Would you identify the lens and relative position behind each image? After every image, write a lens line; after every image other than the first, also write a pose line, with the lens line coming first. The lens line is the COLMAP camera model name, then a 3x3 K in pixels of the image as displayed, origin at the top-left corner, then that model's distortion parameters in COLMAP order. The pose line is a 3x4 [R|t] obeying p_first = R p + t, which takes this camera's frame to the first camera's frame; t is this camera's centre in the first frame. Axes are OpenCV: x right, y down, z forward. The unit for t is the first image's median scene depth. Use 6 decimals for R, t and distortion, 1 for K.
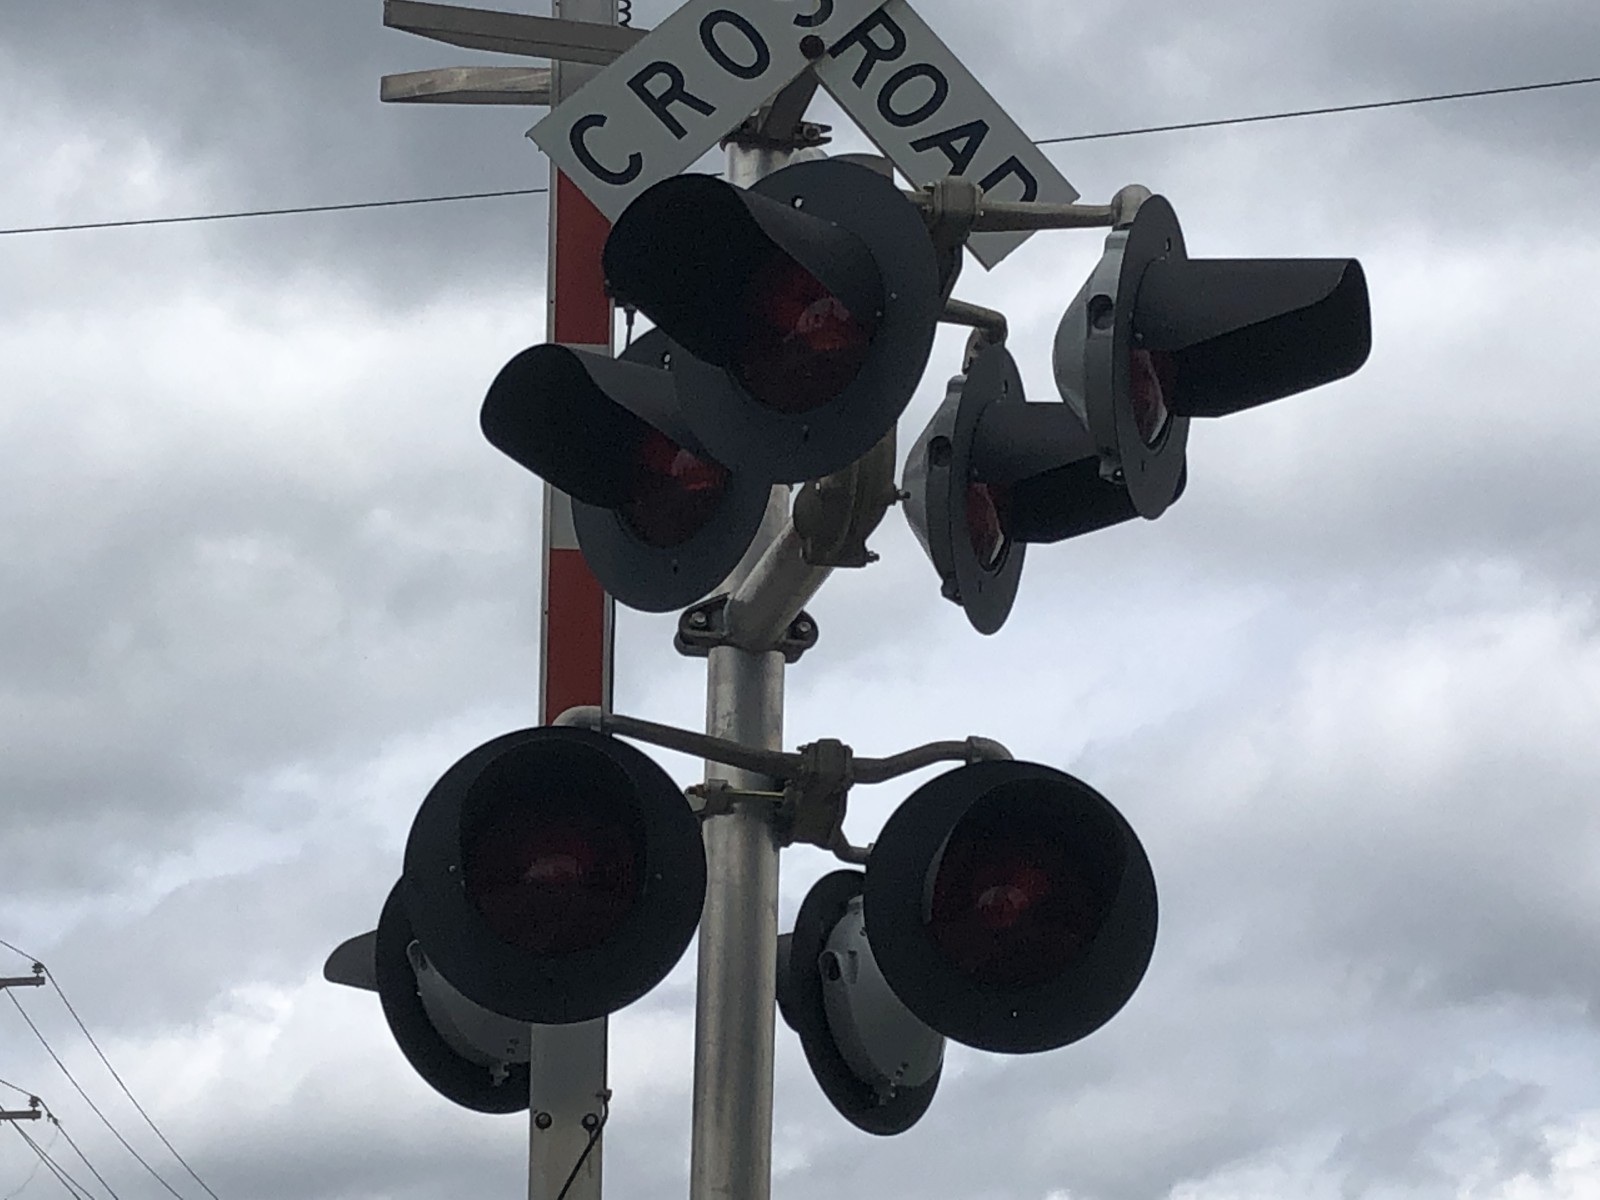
lens RADIAL K [[4024.5, 0, 800.0], [0, 4024.5, 600.0], [0, 0, 1]] dist [-0.106205, 5.169998]
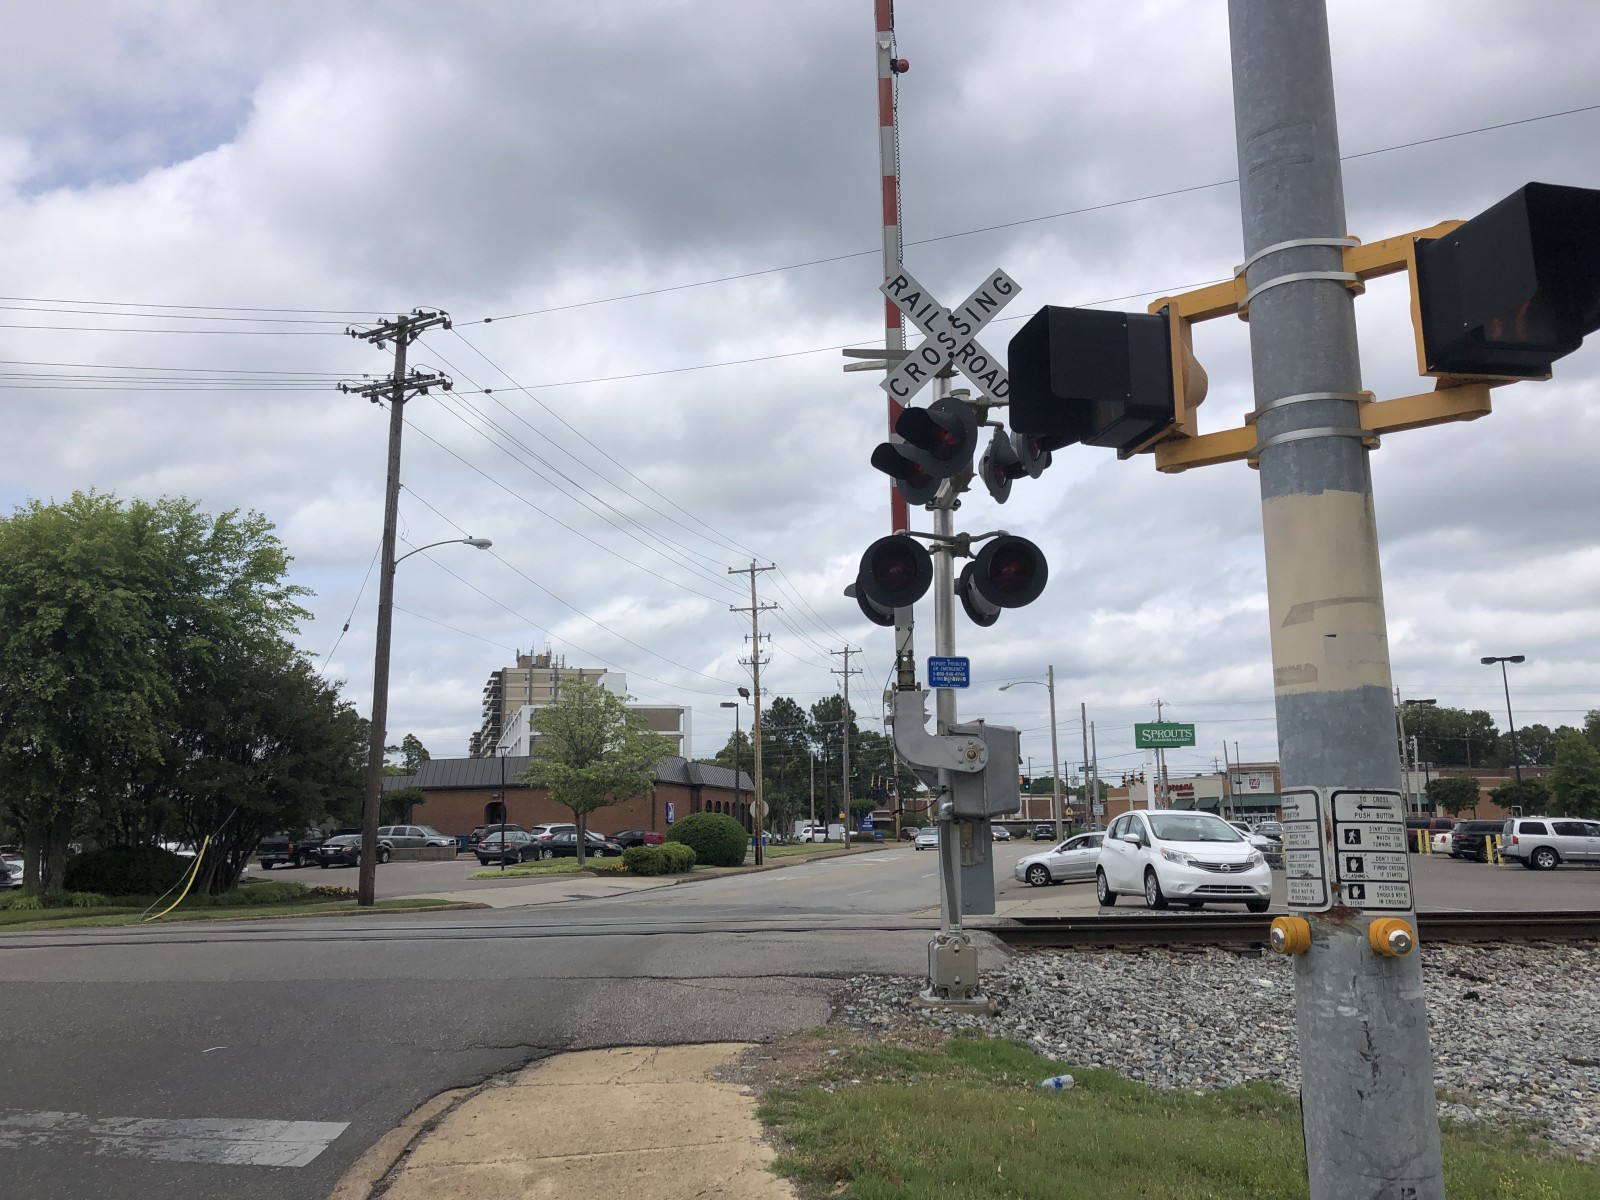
lens RADIAL K [[1292.2, 0, 810.3], [0, 1292.2, 579.7], [0, 0, 1]] dist [0.053333, -0.078161]
pose [[0.986298, -0.051954, -0.156577, 0.053752], [0.069410, 0.991707, 0.108164, -0.066104], [0.149659, -0.117550, 0.981725, -0.283997]]
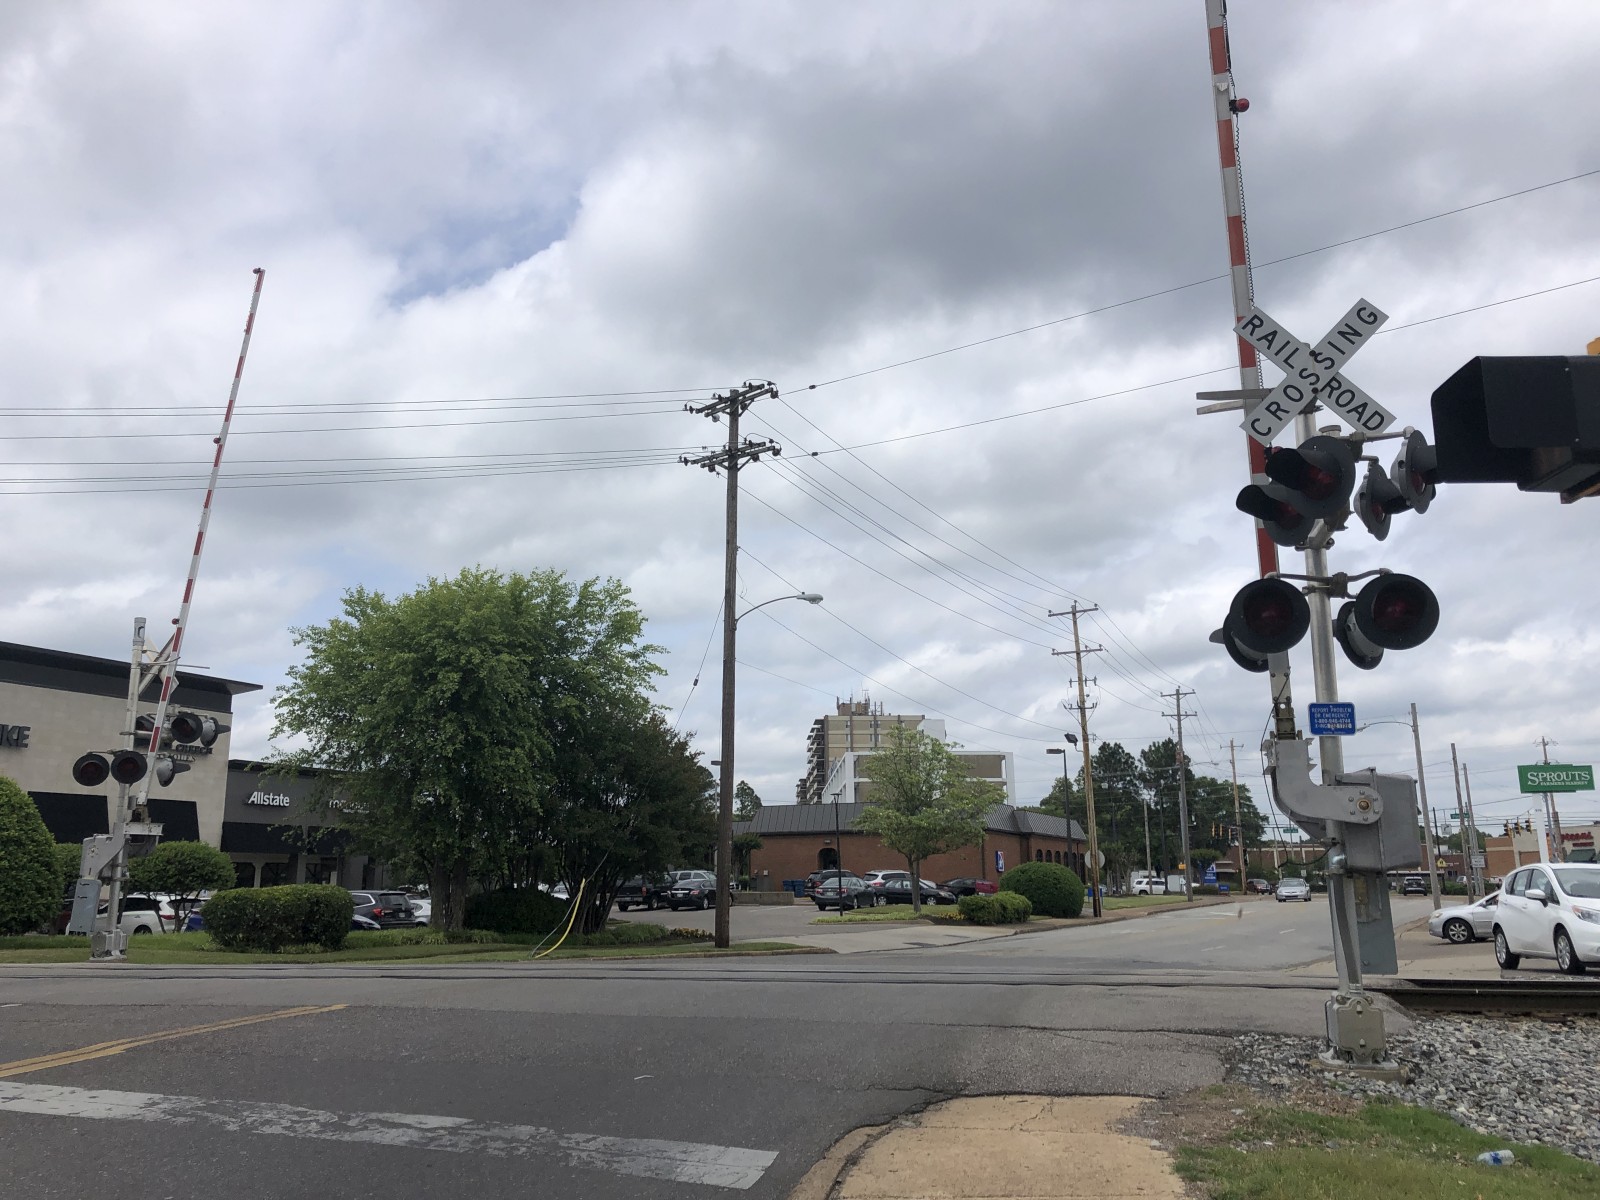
lens RADIAL K [[1298.7, 0, 795.3], [0, 1298.7, 571.0], [0, 0, 1]] dist [0.020026, -0.015682]
pose [[0.914126, -0.105004, -0.391598, 0.018175], [0.131787, 0.990385, 0.042074, -0.084872], [0.383414, -0.090068, 0.919174, -0.336755]]
